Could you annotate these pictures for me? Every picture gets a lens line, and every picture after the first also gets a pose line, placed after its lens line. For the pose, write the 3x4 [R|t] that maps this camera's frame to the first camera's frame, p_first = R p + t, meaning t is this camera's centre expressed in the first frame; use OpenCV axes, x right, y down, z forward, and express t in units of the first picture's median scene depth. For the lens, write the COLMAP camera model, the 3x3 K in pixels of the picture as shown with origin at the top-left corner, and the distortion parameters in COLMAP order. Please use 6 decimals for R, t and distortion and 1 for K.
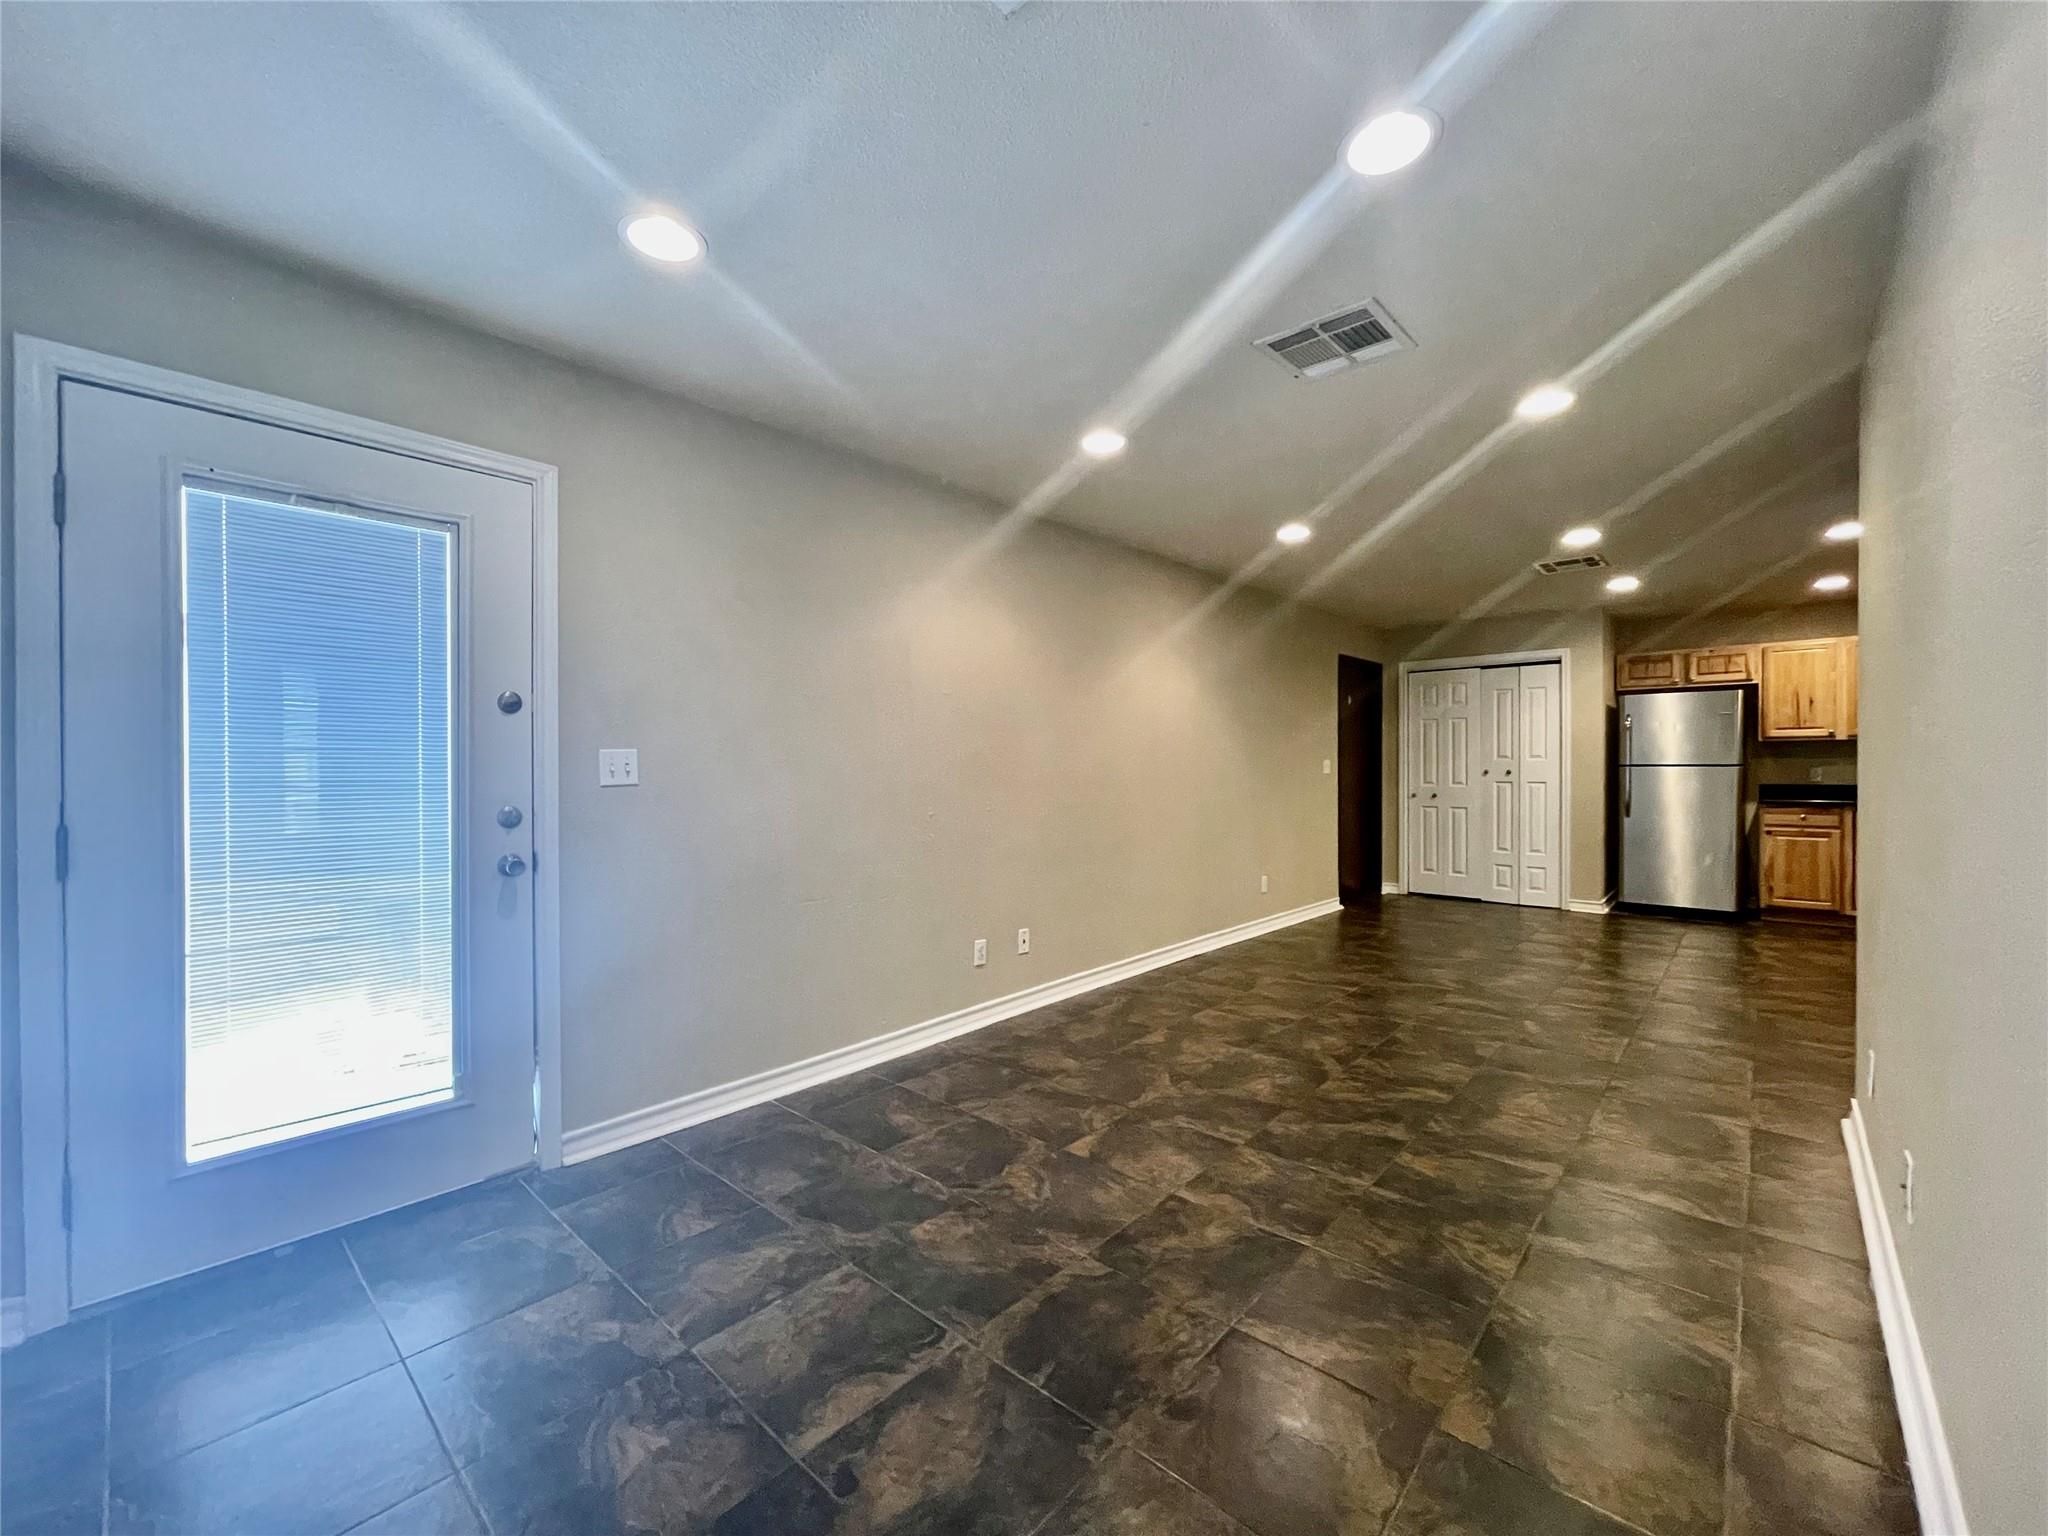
lens RADIAL K [[824.8, 0, 1023.8], [0, 824.8, 772.1], [0, 0, 1]] dist [0.000220, 0.000350]
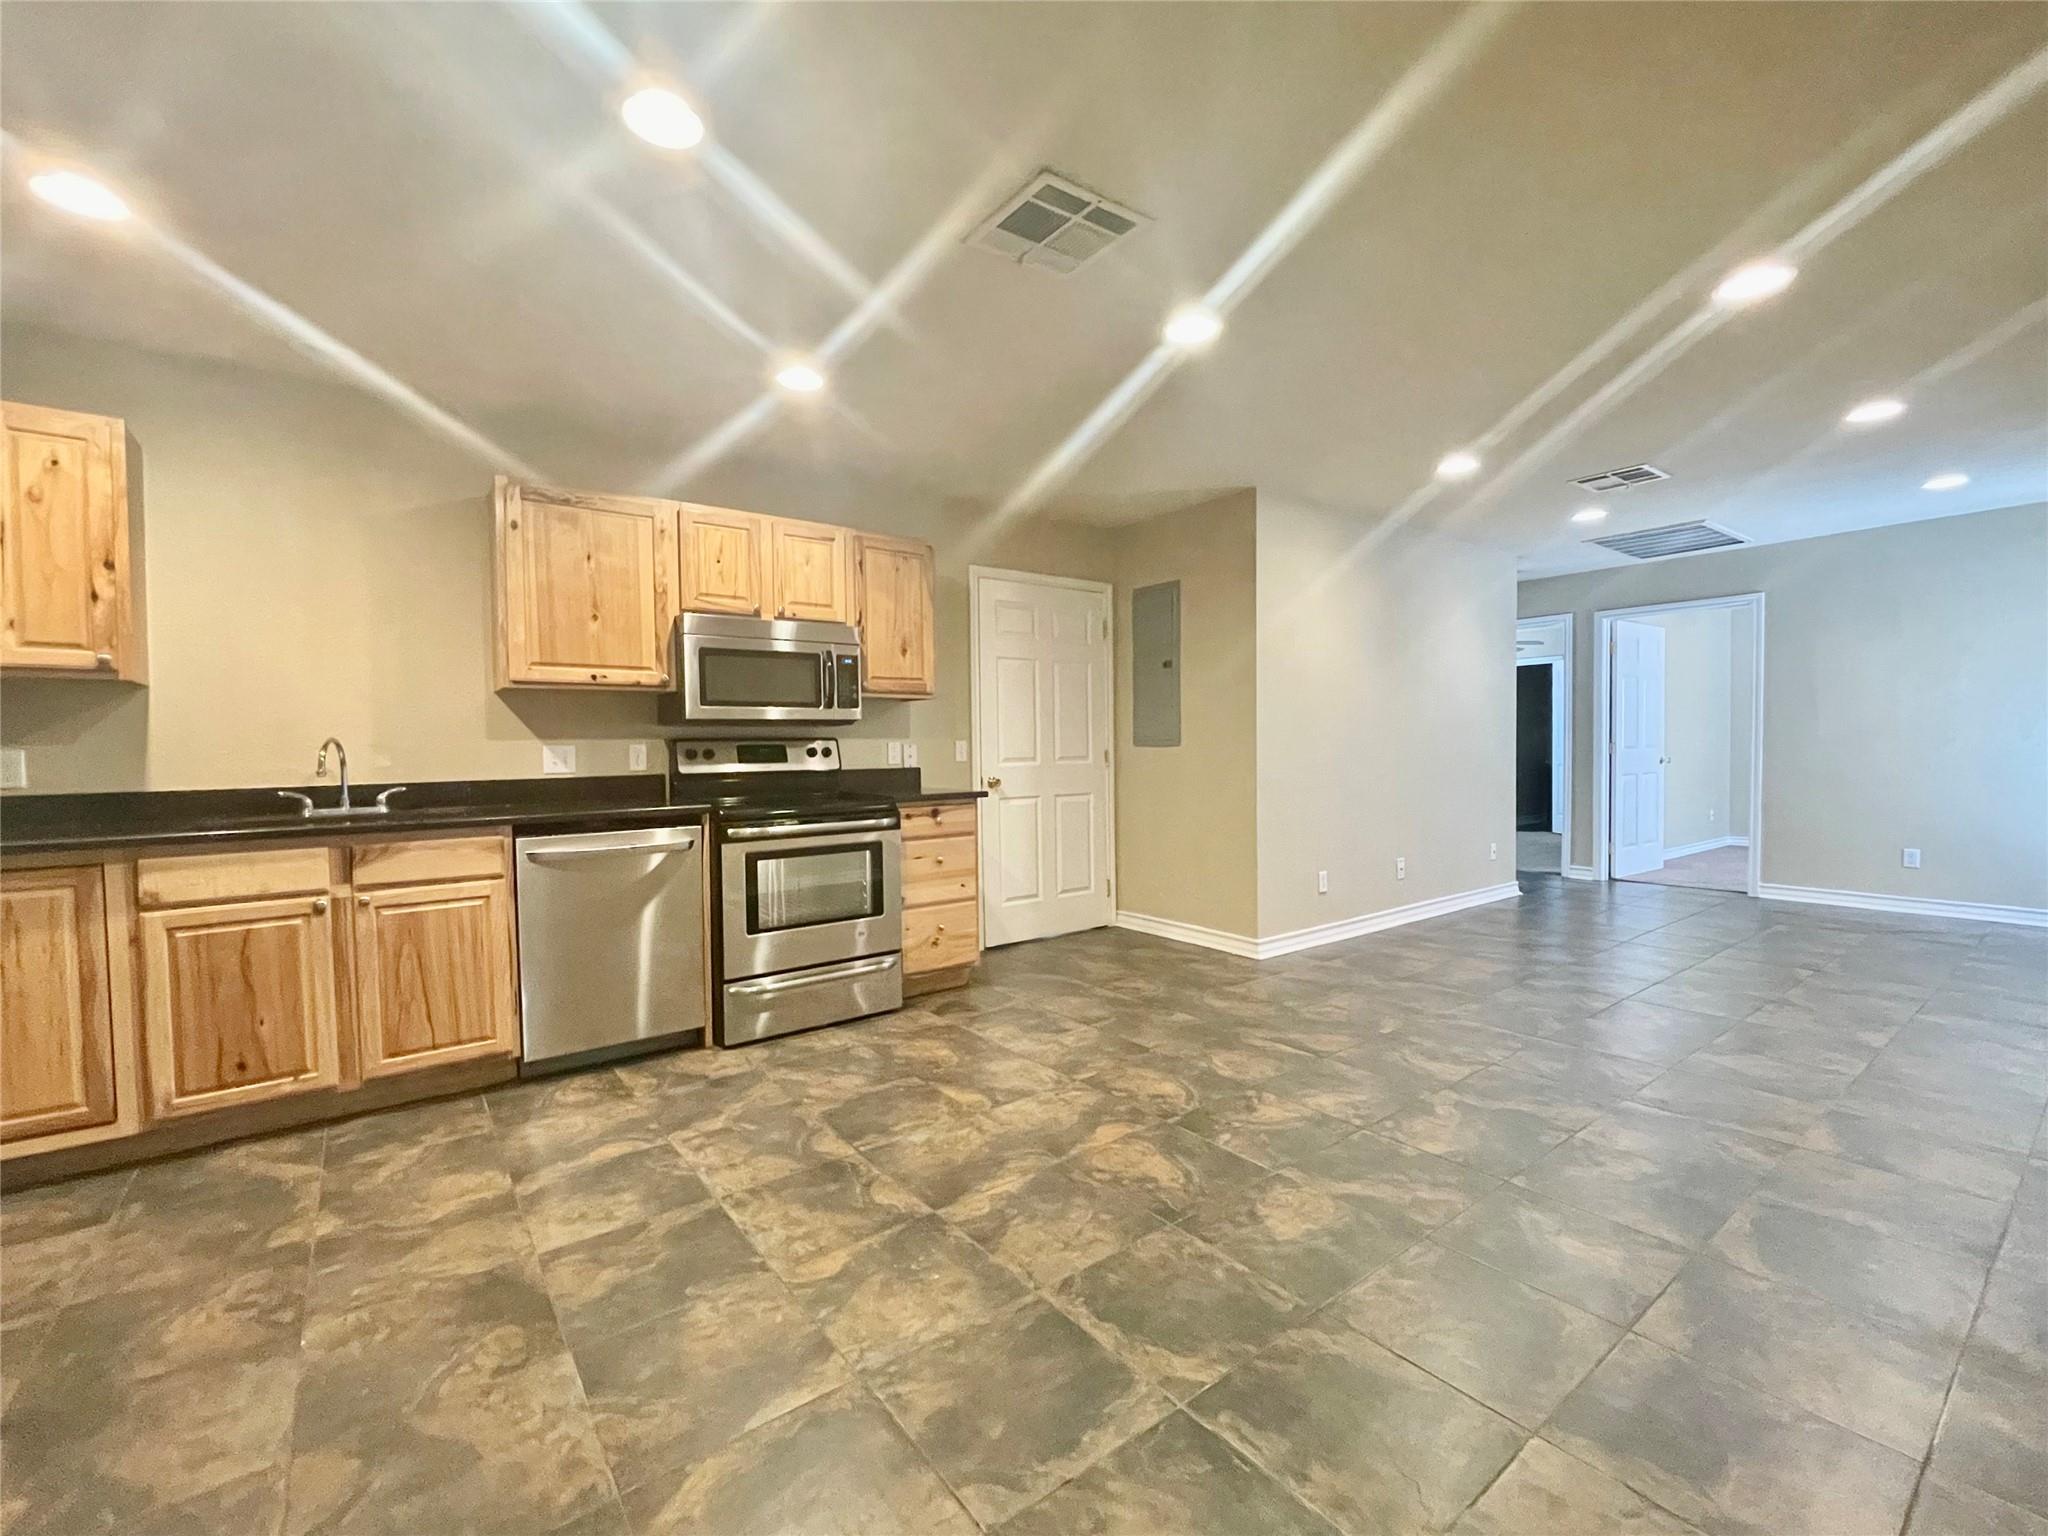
lens RADIAL K [[868.4, 0, 1024.0], [0, 868.4, 768.0], [0, 0, 1]] dist [-0.001729, -0.000036]
pose [[-0.982462, 0.015794, 0.185795, 0.870105], [0.021636, 0.999332, 0.029460, 0.003041], [-0.185206, 0.032963, -0.982147, 2.081412]]
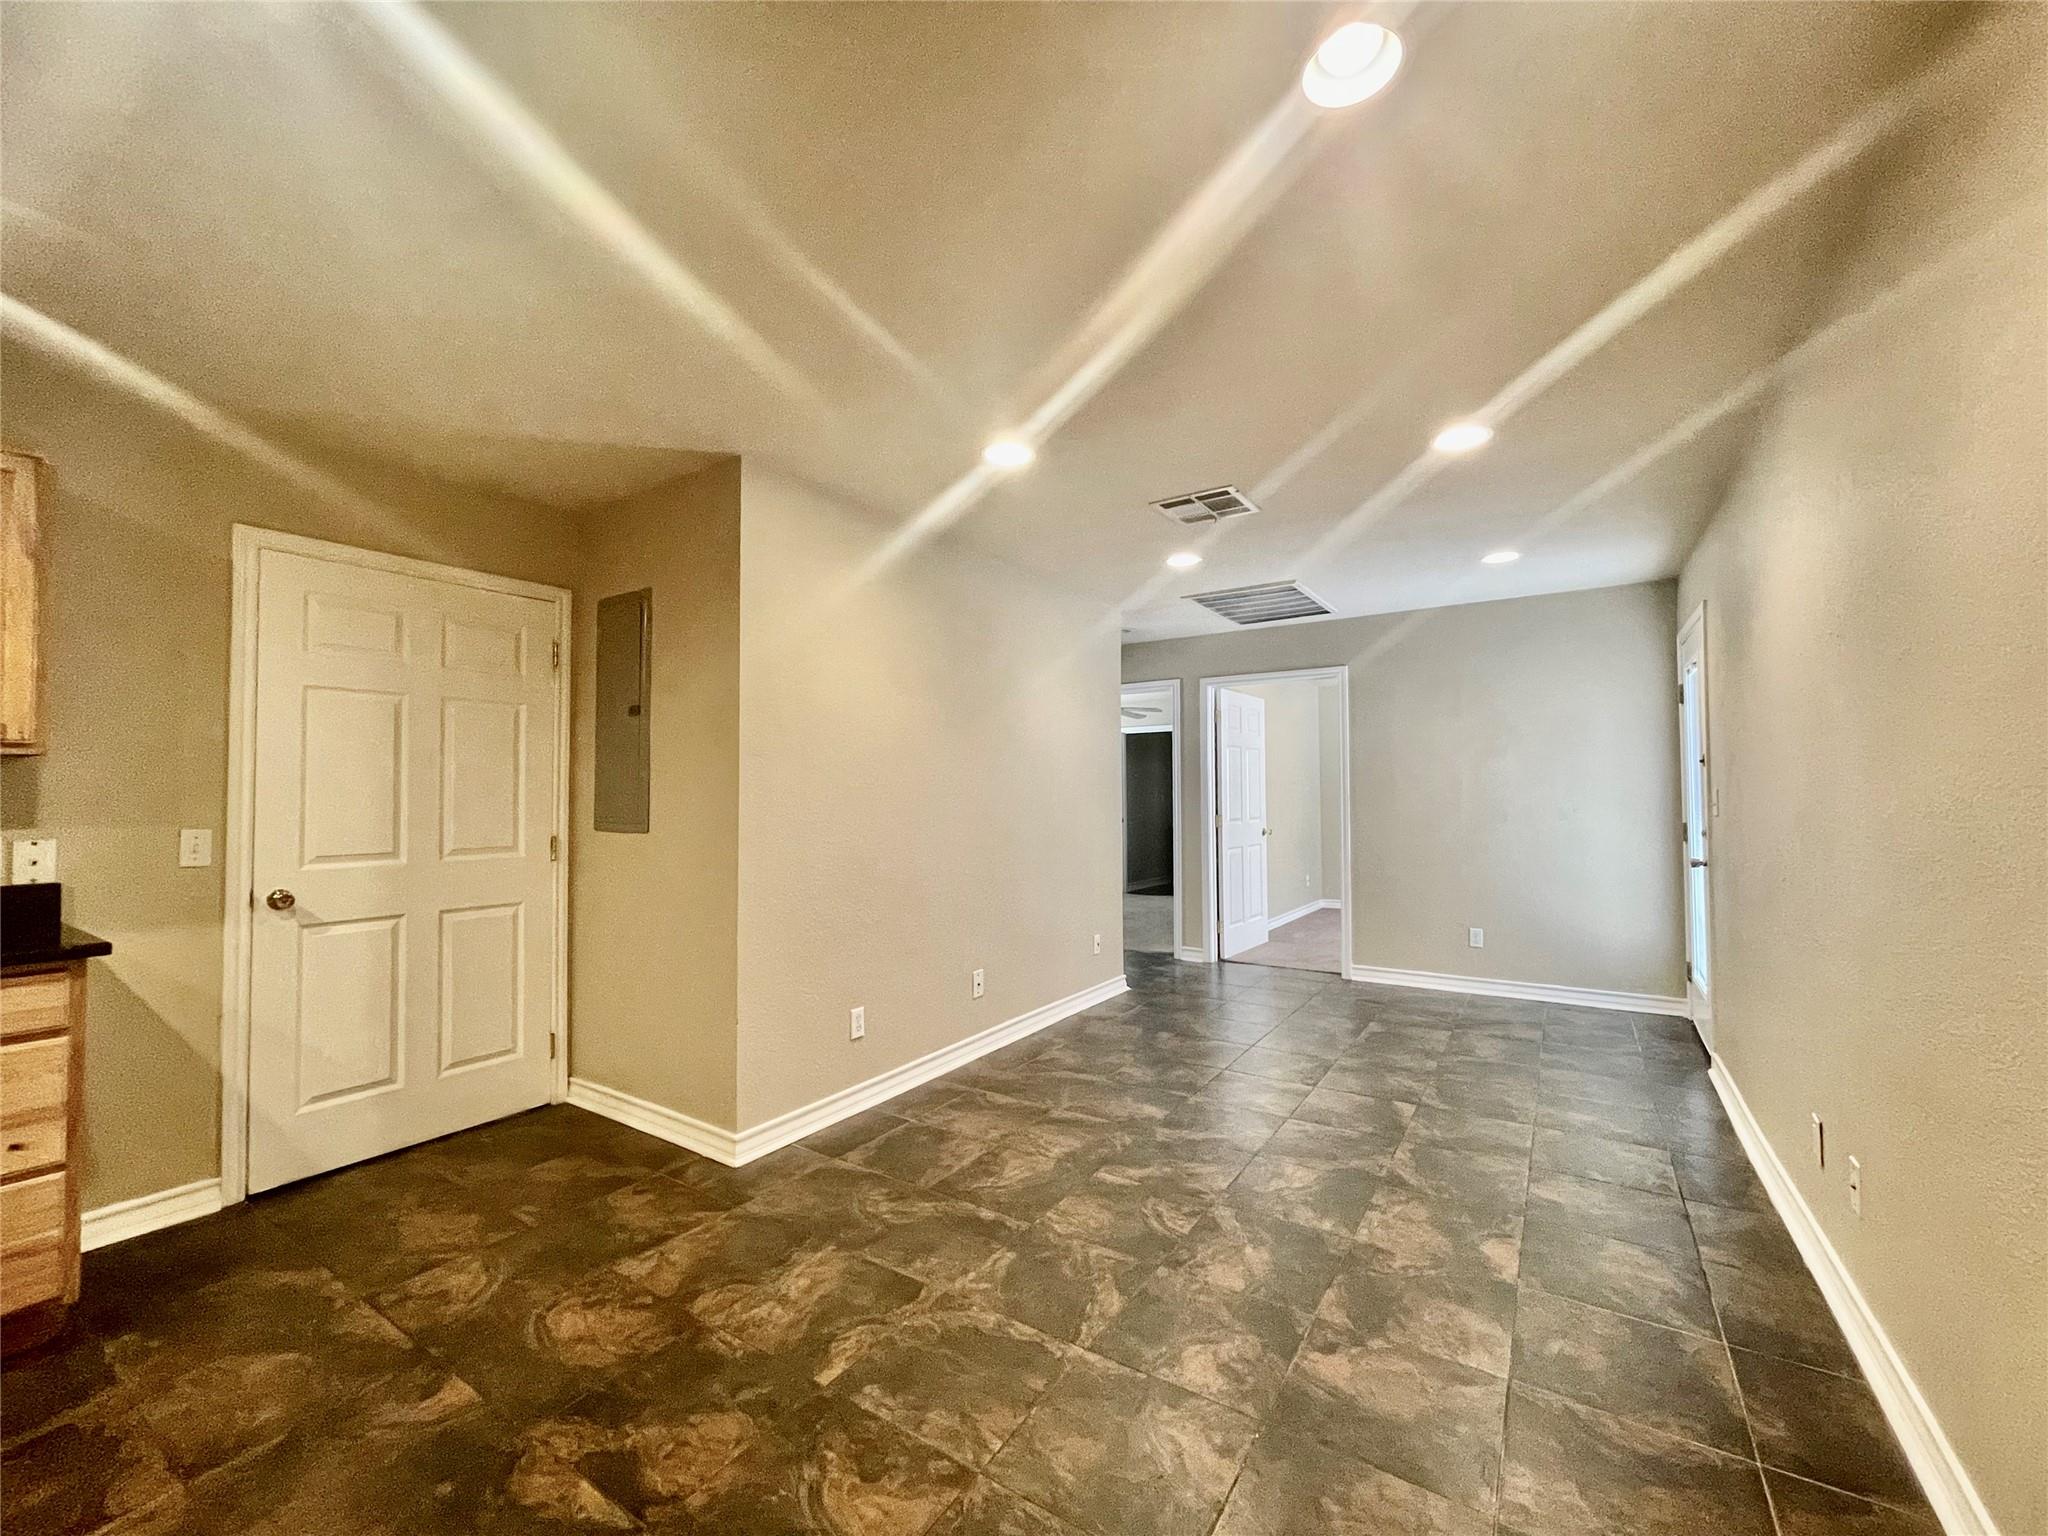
lens RADIAL K [[824.8, 0, 1023.8], [0, 824.8, 772.1], [0, 0, 1]] dist [0.000220, 0.000350]
pose [[-0.987960, 0.007953, -0.154505, 0.618849], [0.011611, 0.999673, -0.022794, -0.026246], [0.154273, -0.024313, -0.987729, 1.603209]]
